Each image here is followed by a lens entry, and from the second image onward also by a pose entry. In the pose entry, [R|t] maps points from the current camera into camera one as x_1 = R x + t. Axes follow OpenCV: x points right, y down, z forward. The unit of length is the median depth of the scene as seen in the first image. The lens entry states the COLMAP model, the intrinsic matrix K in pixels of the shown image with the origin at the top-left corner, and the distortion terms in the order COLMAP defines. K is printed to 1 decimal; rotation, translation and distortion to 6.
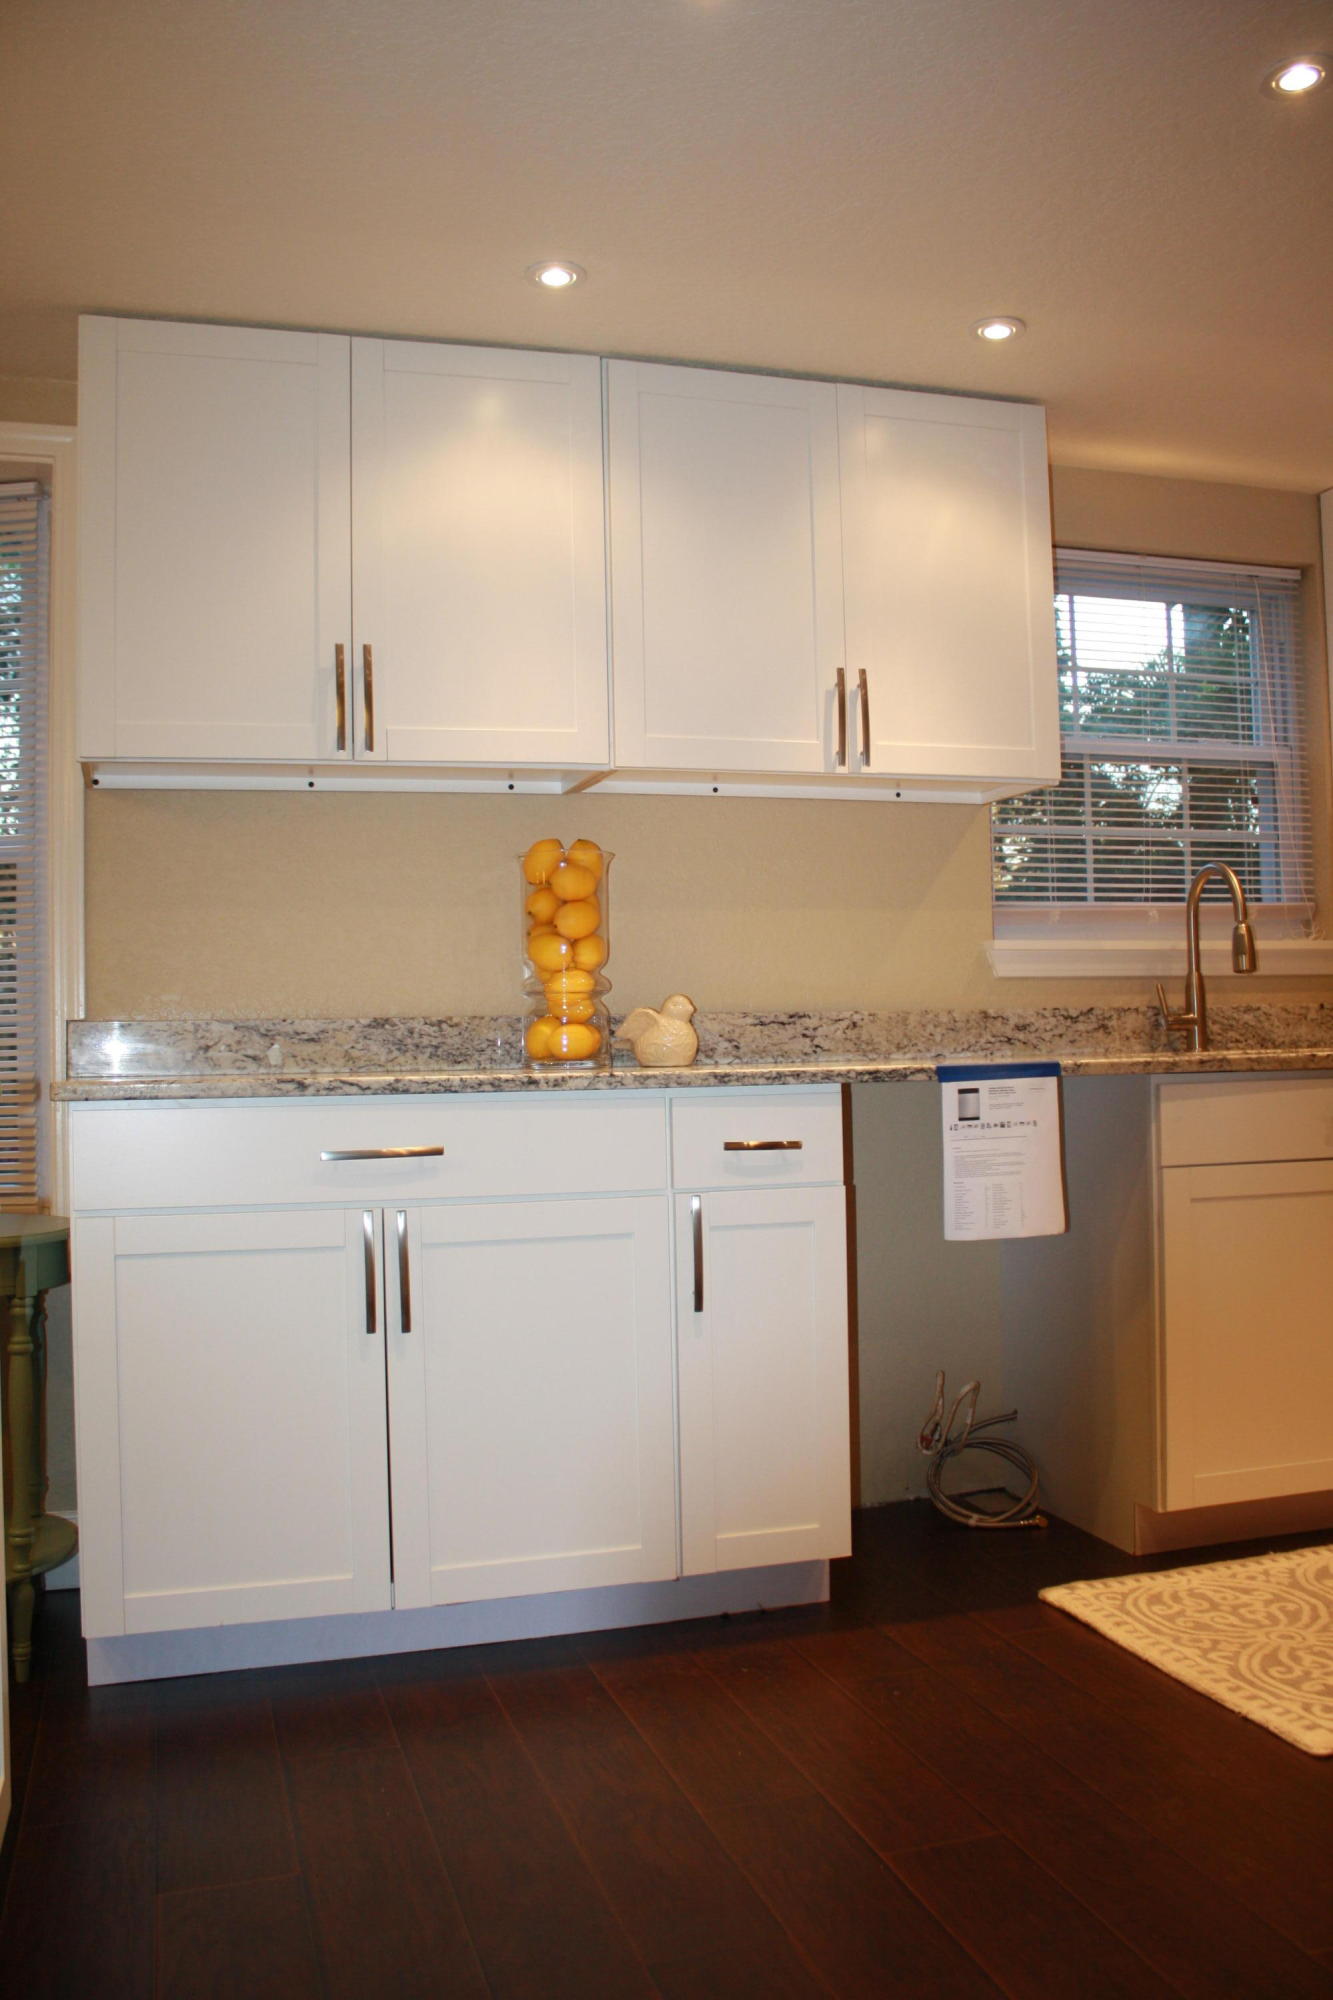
lens RADIAL K [[1684.3, 0, 681.0], [0, 1684.3, 1001.5], [0, 0, 1]] dist [-0.163226, 0.148482]
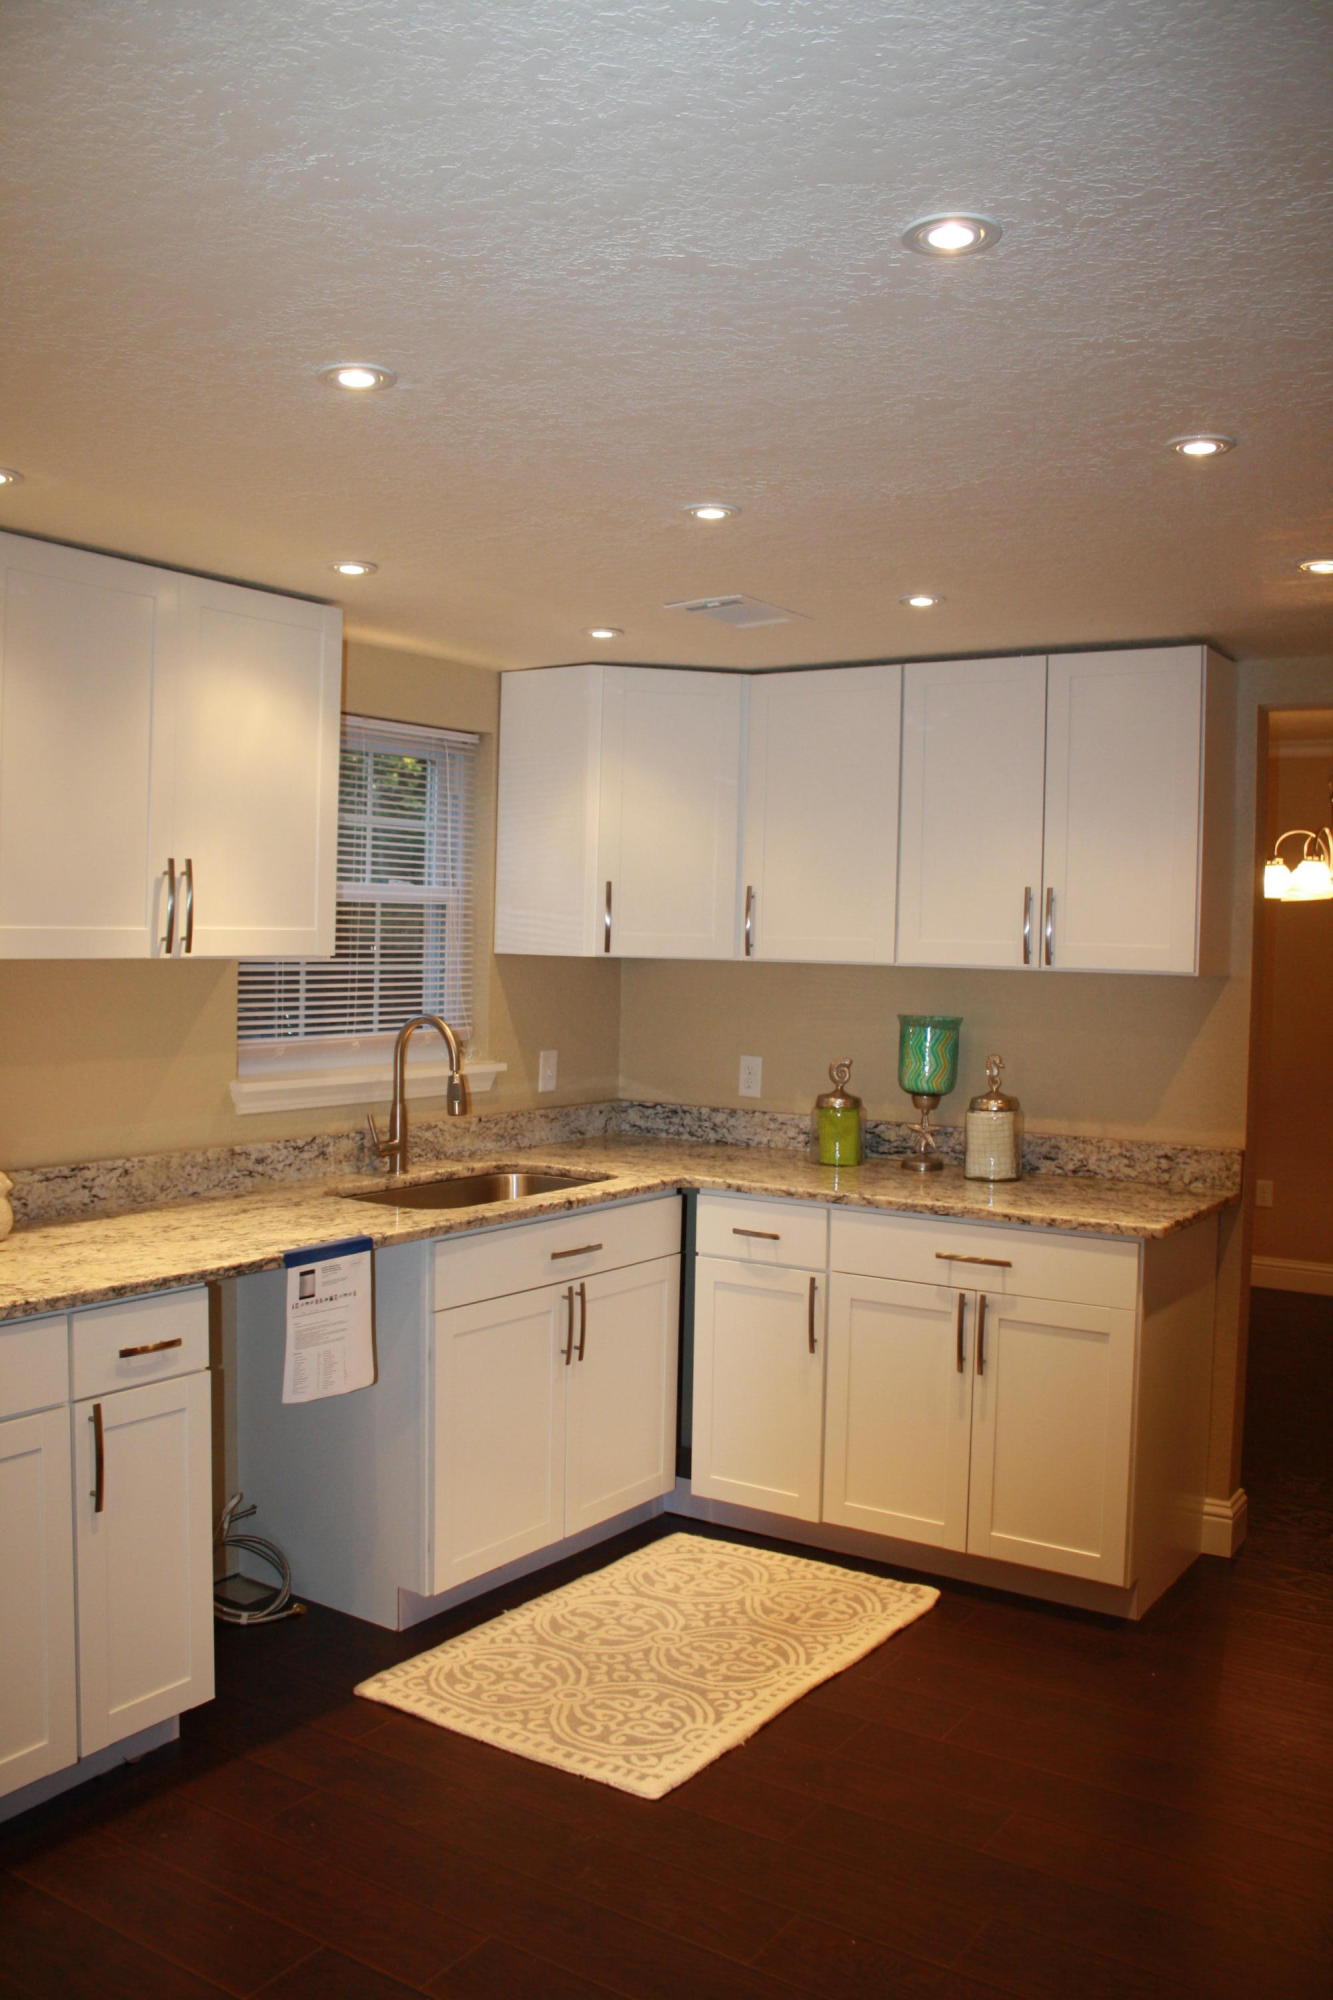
lens RADIAL K [[1684.3, 0, 681.0], [0, 1684.3, 1001.5], [0, 0, 1]] dist [-0.163226, 0.148482]
pose [[0.773033, 0.013307, 0.634226, -0.340582], [-0.057540, 0.997130, 0.049212, -0.194729], [-0.631750, -0.074536, 0.771580, -0.006523]]
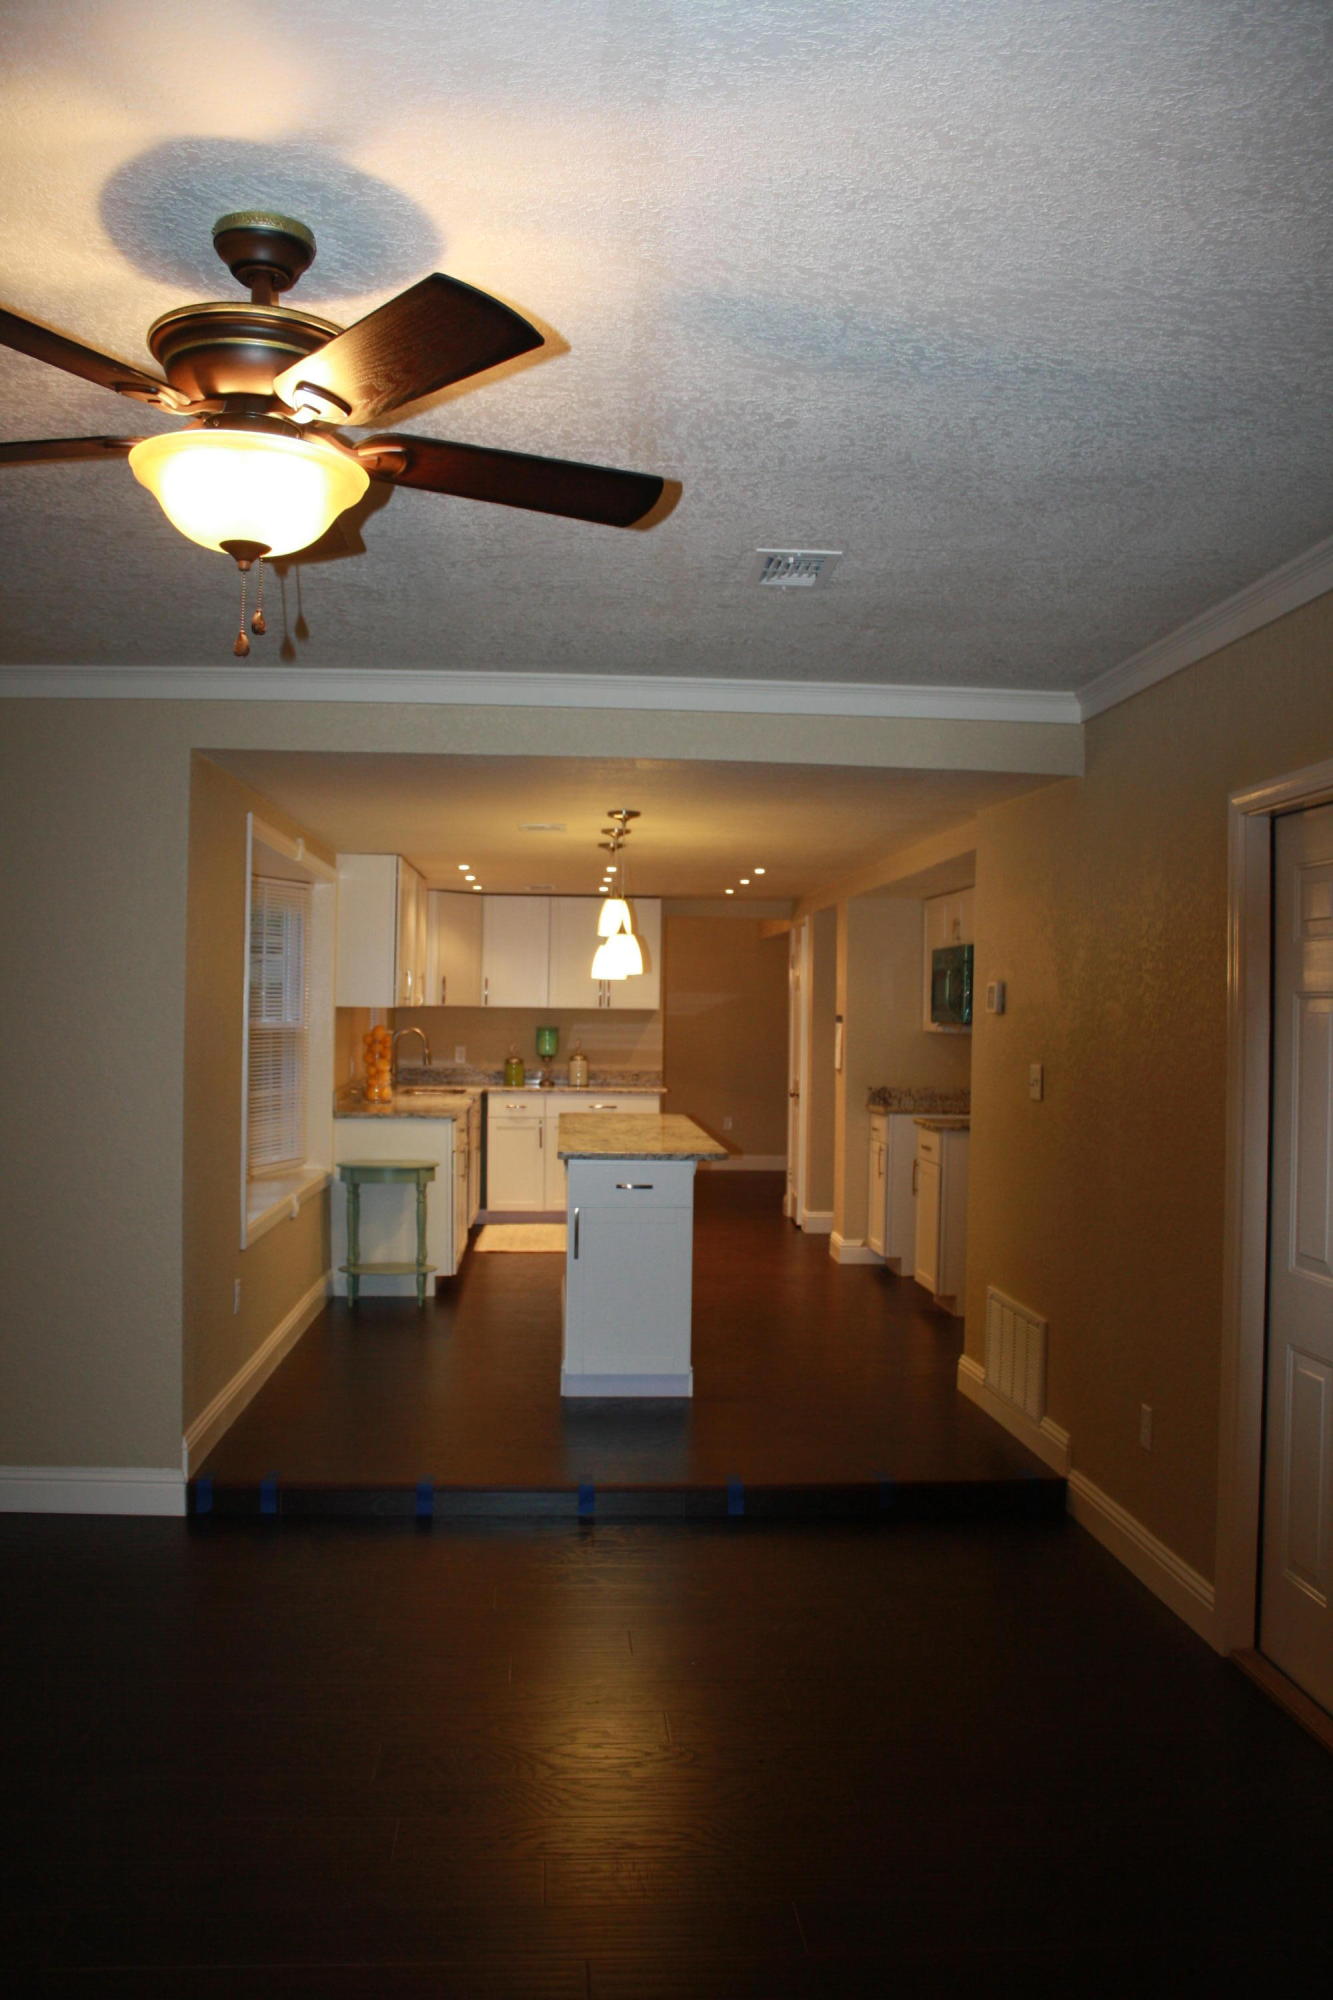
lens RADIAL K [[1684.3, 0, 681.0], [0, 1684.3, 1001.5], [0, 0, 1]] dist [-0.163226, 0.148482]
pose [[0.211632, 0.029867, 0.976893, -2.516159], [-0.048620, 0.998617, -0.019998, -0.132309], [-0.976139, -0.043264, 0.212791, -0.117595]]
